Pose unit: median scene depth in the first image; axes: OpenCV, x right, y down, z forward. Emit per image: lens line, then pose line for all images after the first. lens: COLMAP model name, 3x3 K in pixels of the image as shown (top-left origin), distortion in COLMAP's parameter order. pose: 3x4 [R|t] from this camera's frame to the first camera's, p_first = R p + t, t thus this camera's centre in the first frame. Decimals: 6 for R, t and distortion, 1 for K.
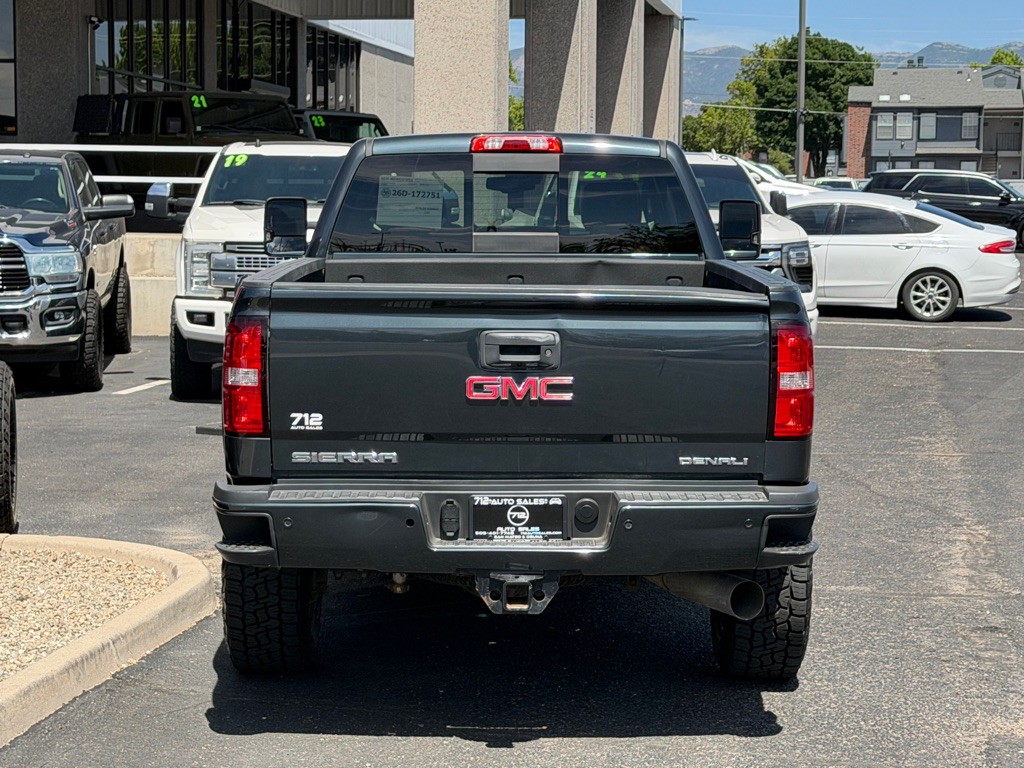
lens RADIAL K [[2241.2, 0, 534.8], [0, 2241.2, 377.6], [0, 0, 1]] dist [0.147717, 0.000000]
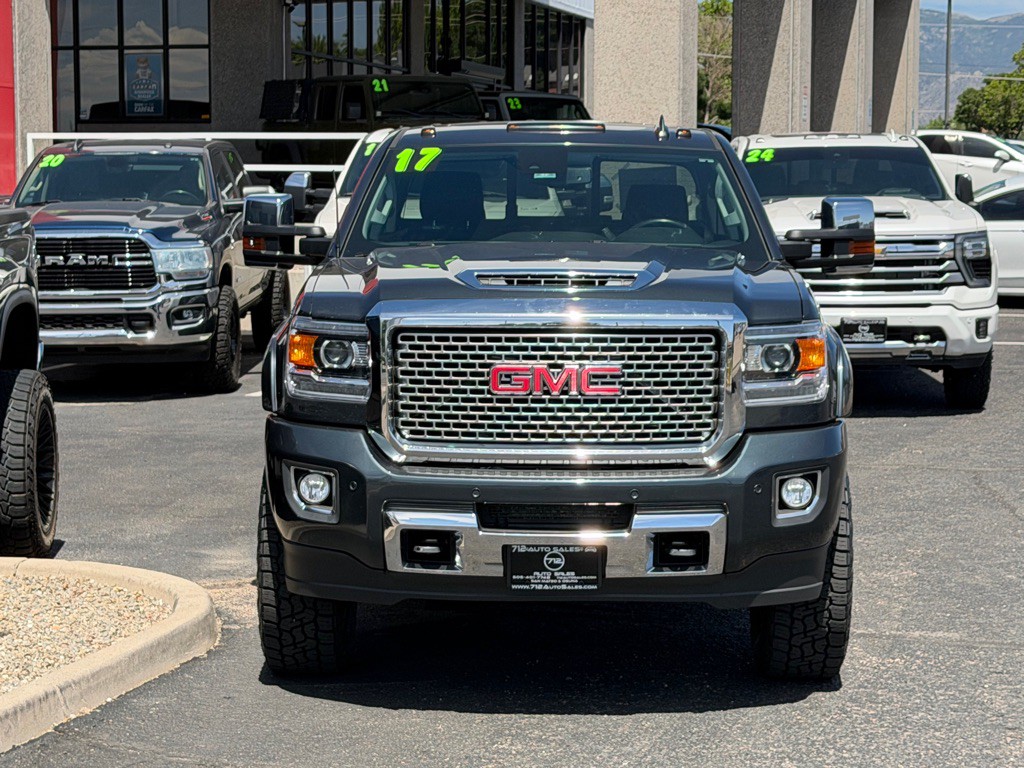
lens RADIAL K [[2316.2, 0, 505.4], [0, 2316.2, 388.9], [0, 0, 1]] dist [0.127292, 0.000000]
pose [[0.991461, 0.003395, -0.130361, 0.096031], [-0.002043, 0.999943, 0.010506, -0.011947], [0.130390, -0.010150, 0.991411, 0.081916]]
